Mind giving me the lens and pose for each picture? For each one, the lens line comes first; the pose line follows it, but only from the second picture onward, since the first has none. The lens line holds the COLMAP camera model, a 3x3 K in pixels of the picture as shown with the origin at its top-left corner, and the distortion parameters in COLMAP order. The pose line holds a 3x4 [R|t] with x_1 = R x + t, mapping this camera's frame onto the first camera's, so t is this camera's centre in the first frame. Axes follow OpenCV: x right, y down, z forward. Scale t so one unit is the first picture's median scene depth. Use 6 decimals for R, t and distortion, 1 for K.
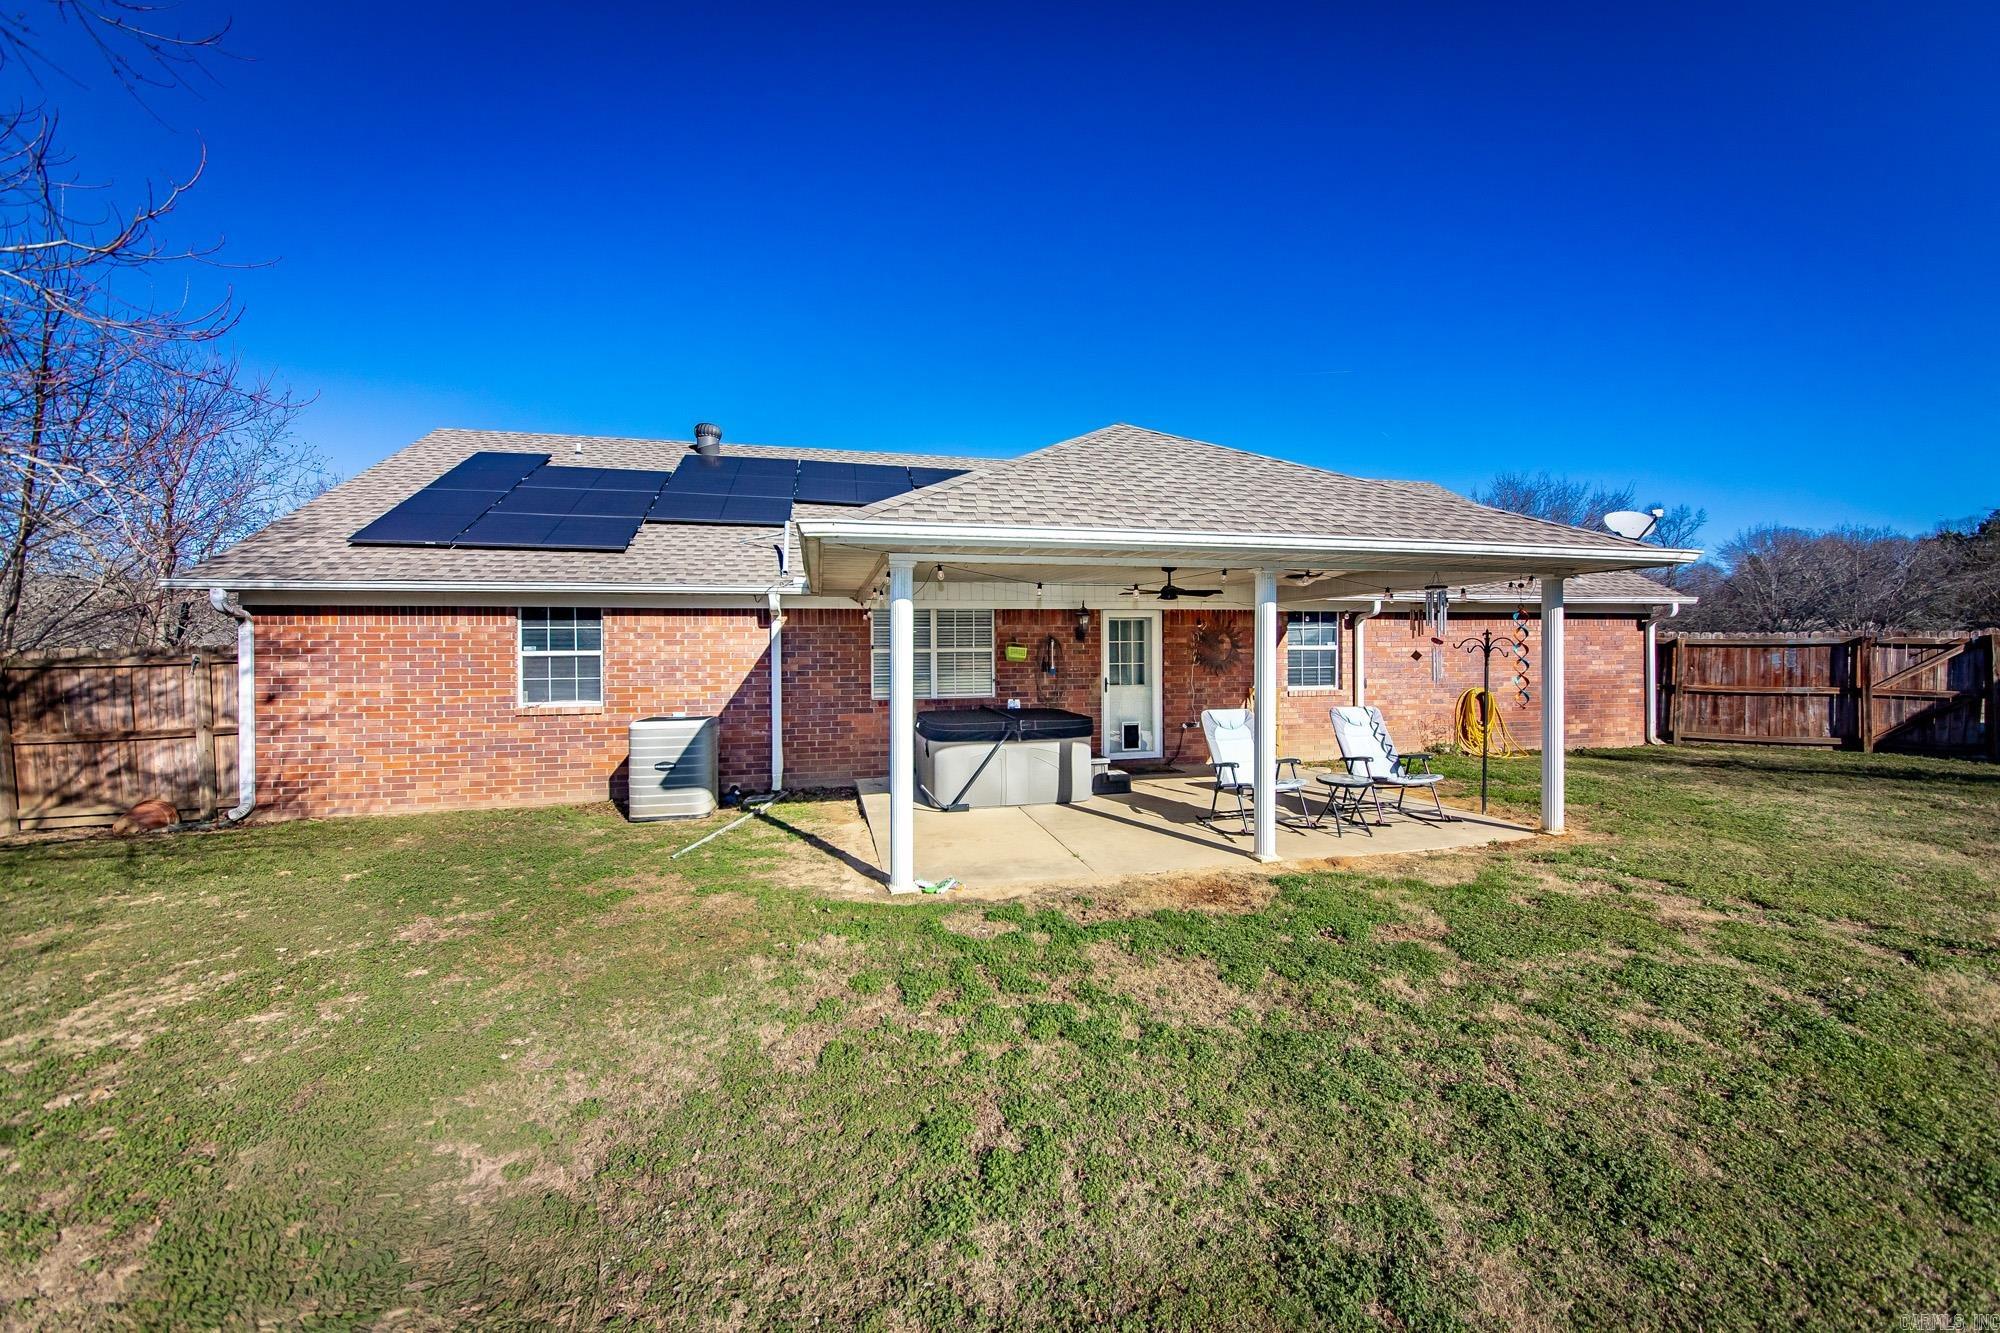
lens RADIAL K [[747.0, 0, 1000.0], [0, 747.0, 666.5], [0, 0, 1]] dist [0.000495, 0.000019]
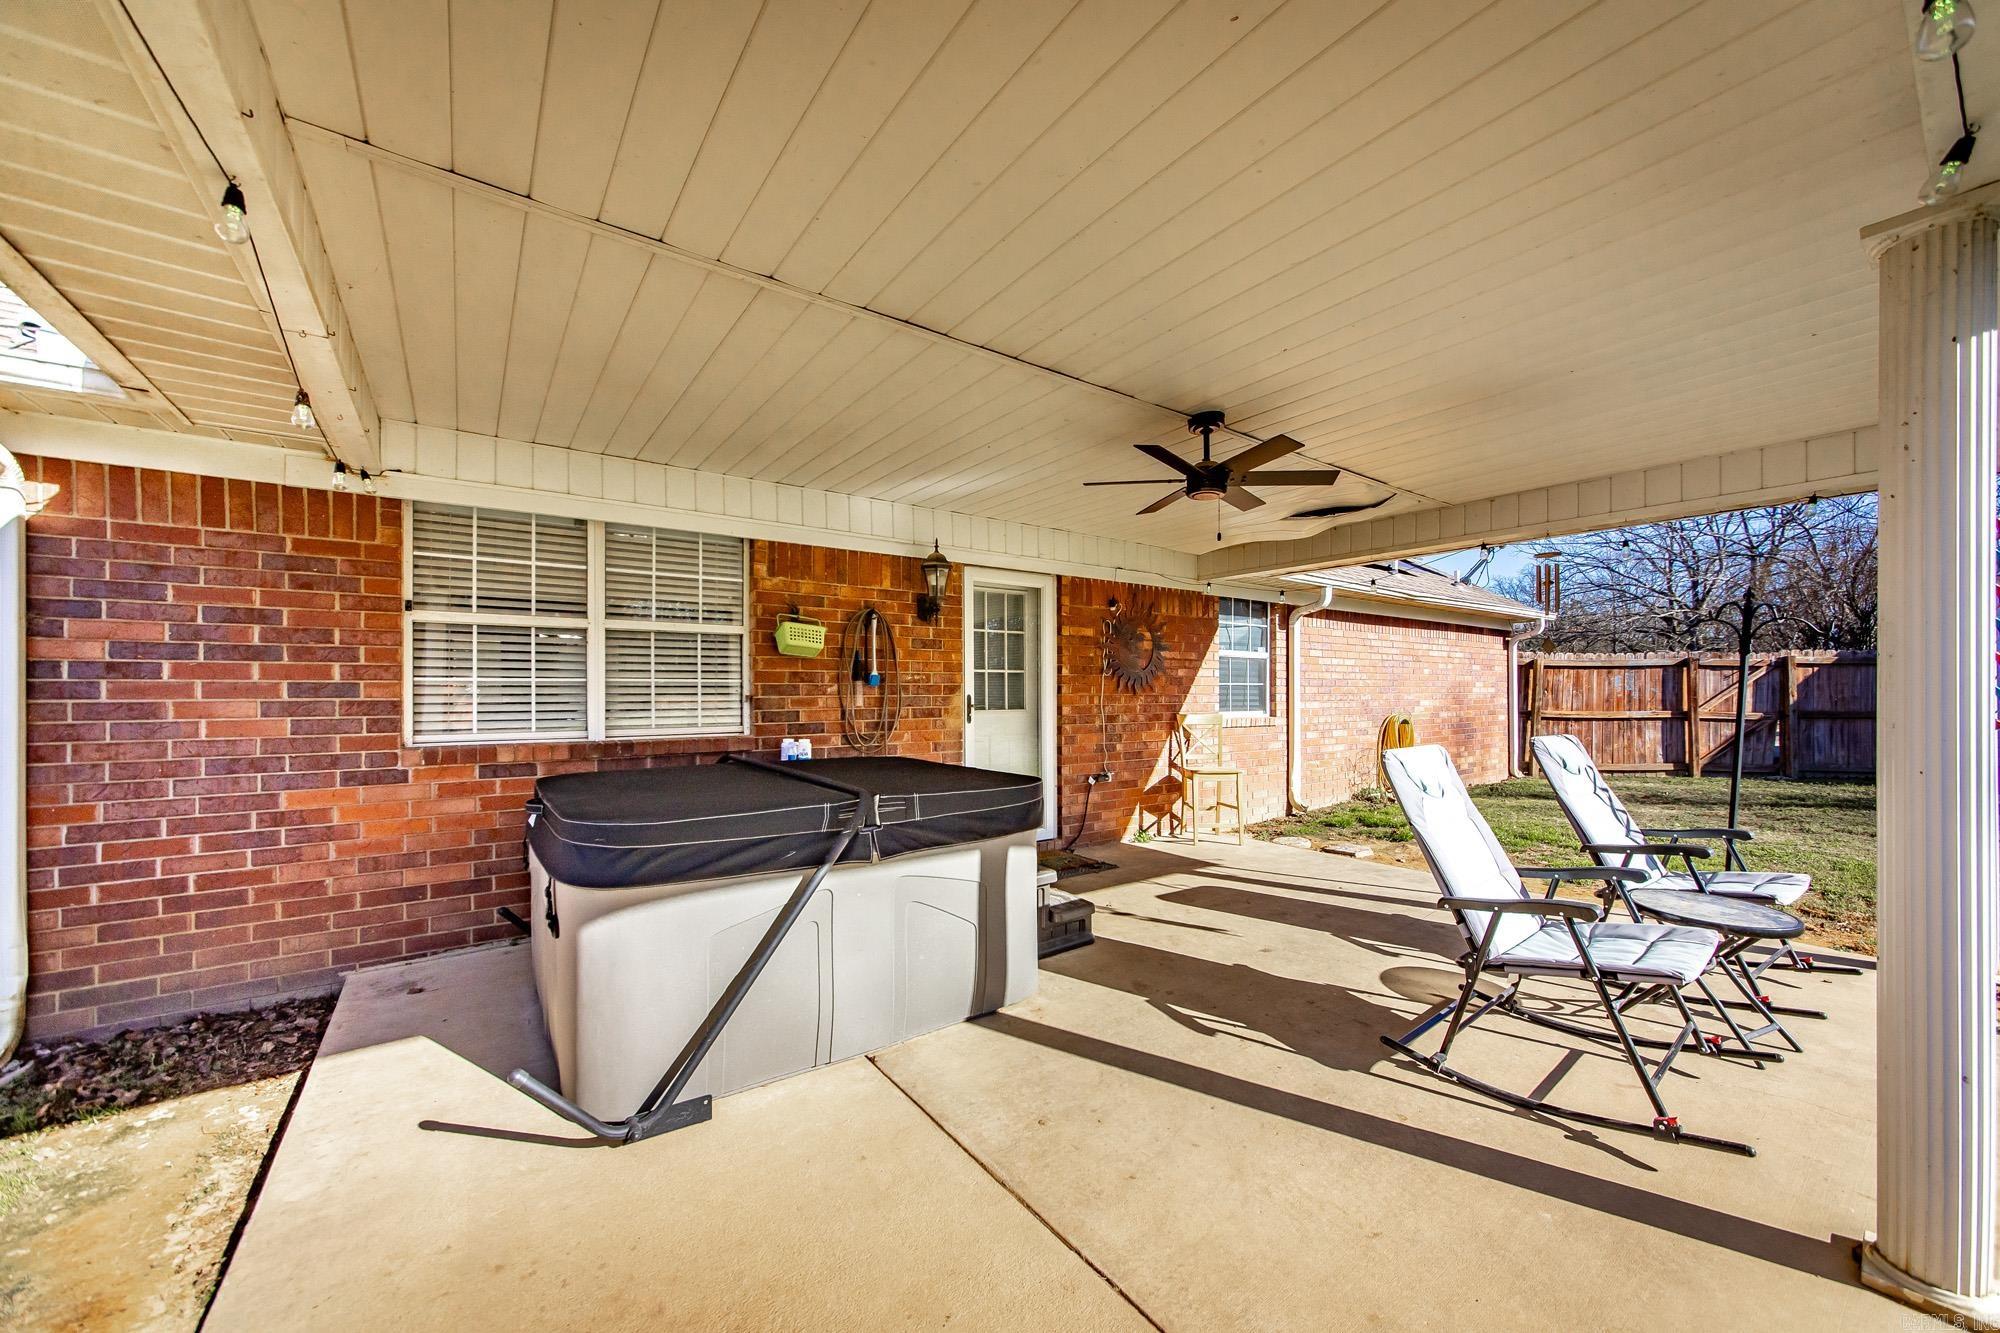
lens RADIAL K [[716.7, 0, 990.5], [0, 716.7, 701.7], [0, 0, 1]] dist [-0.001916, -0.000067]
pose [[0.927994, -0.000629, 0.372594, -0.031739], [0.007350, 0.999835, -0.016620, 0.027304], [-0.372522, 0.018161, 0.927845, 0.511033]]
